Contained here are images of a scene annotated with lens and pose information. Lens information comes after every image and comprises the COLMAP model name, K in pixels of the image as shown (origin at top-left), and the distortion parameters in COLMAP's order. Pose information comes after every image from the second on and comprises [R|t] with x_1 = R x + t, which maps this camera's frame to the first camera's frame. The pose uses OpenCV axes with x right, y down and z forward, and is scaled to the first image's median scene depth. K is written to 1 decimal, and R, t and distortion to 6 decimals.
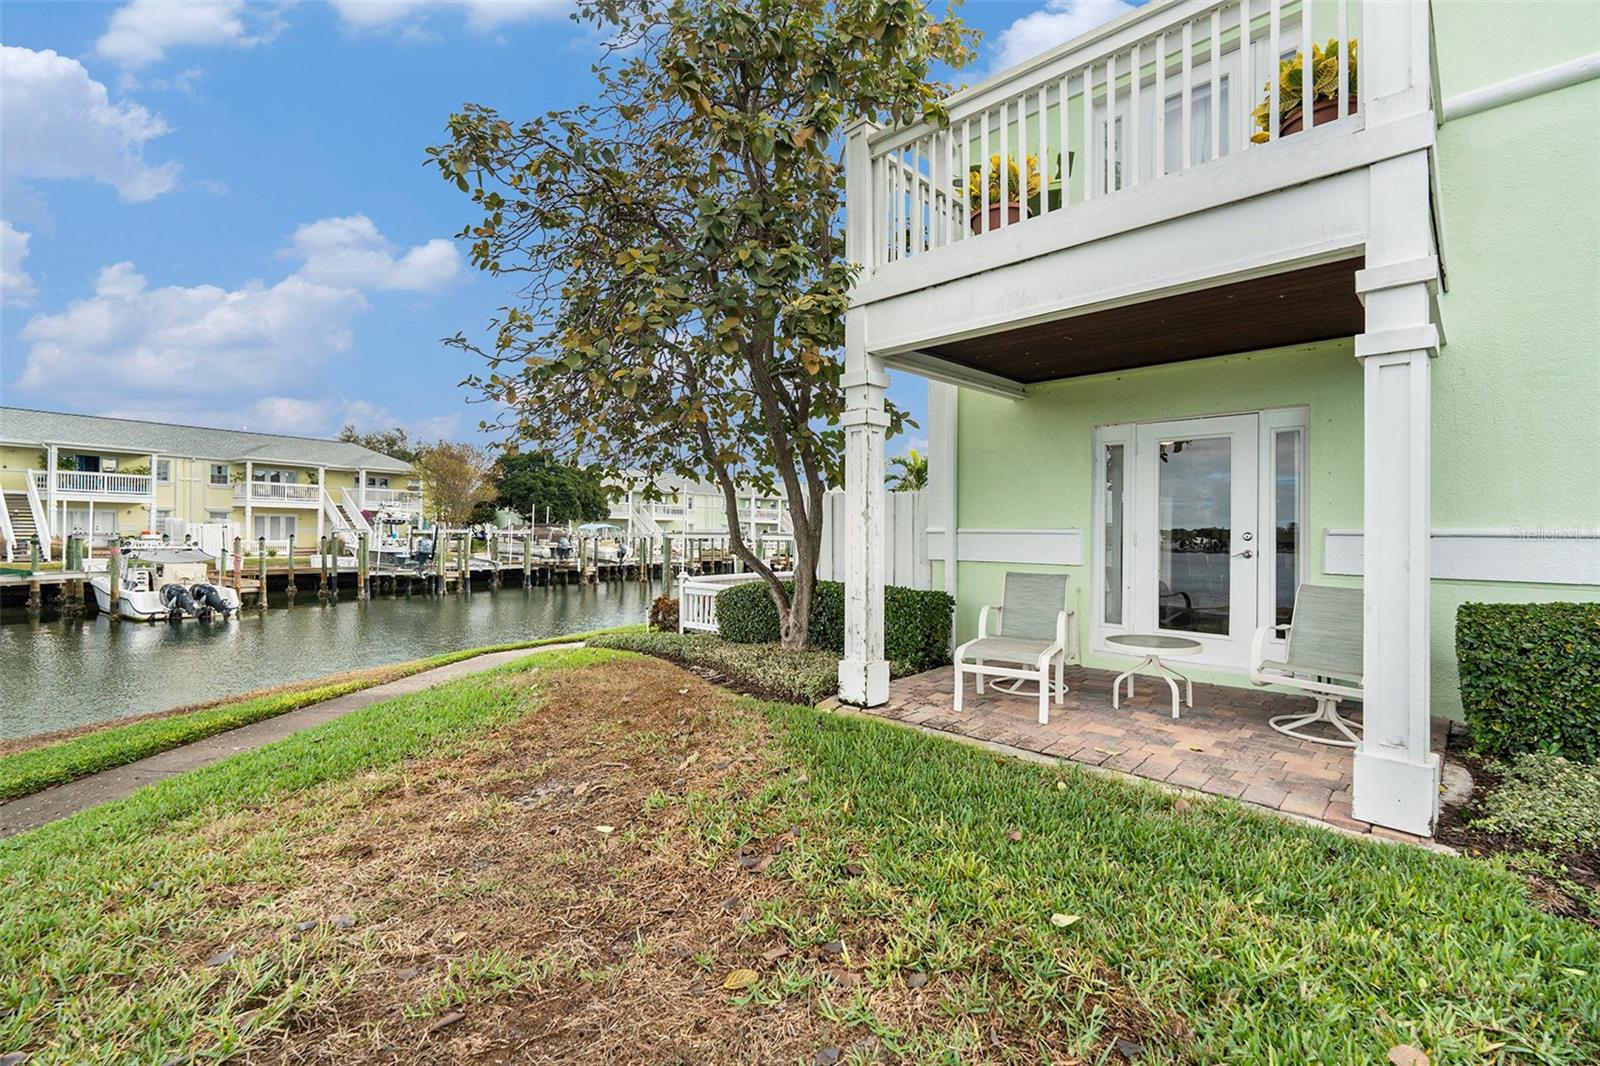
lens RADIAL K [[709.8, 0, 791.4], [0, 709.8, 536.5], [0, 0, 1]] dist [-0.001967, -0.000293]
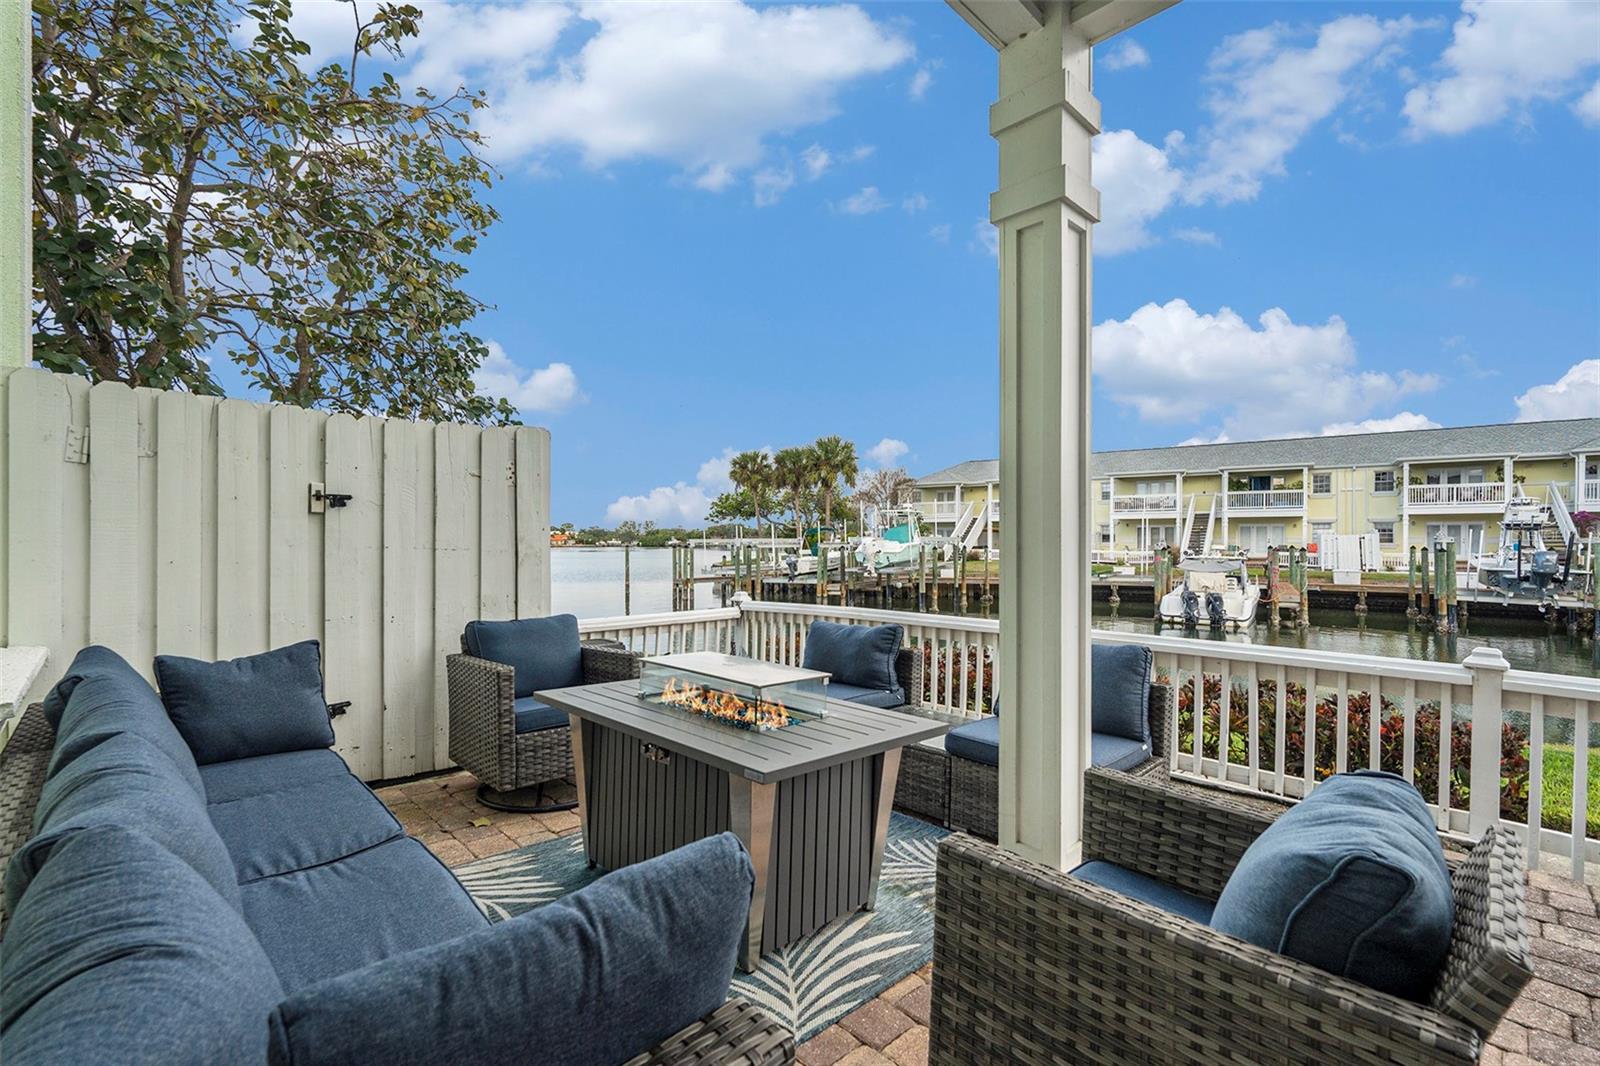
lens RADIAL K [[707.0, 0, 798.4], [0, 707.0, 543.9], [0, 0, 1]] dist [-0.000875, 0.000022]
pose [[-0.034554, -0.004118, -0.999394, 0.155180], [-0.002638, 0.999988, -0.004029, 0.000479], [0.999399, 0.002497, -0.034565, 0.297620]]
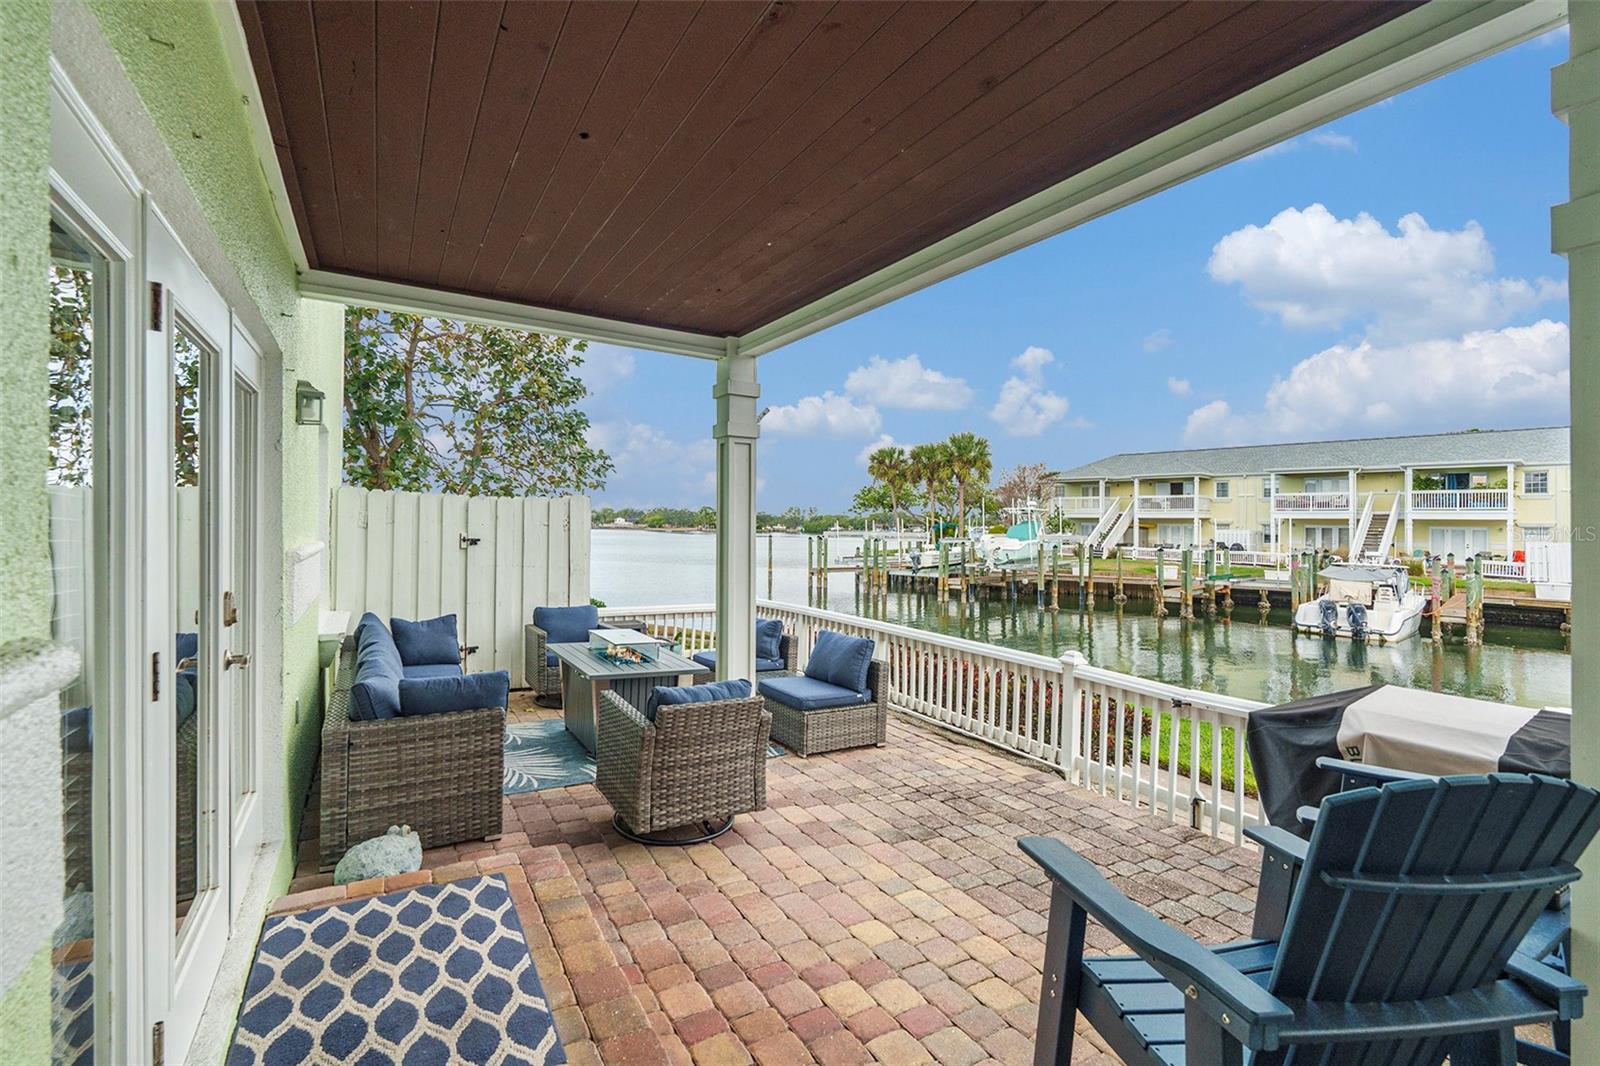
lens RADIAL K [[720.0, 0, 801.9], [0, 720.0, 536.6], [0, 0, 1]] dist [-0.000857, -0.000741]
pose [[-0.266318, 0.002755, -0.963881, 0.229039], [-0.023163, 0.999689, 0.009258, -0.012223], [0.963607, 0.024792, -0.266171, 0.373845]]
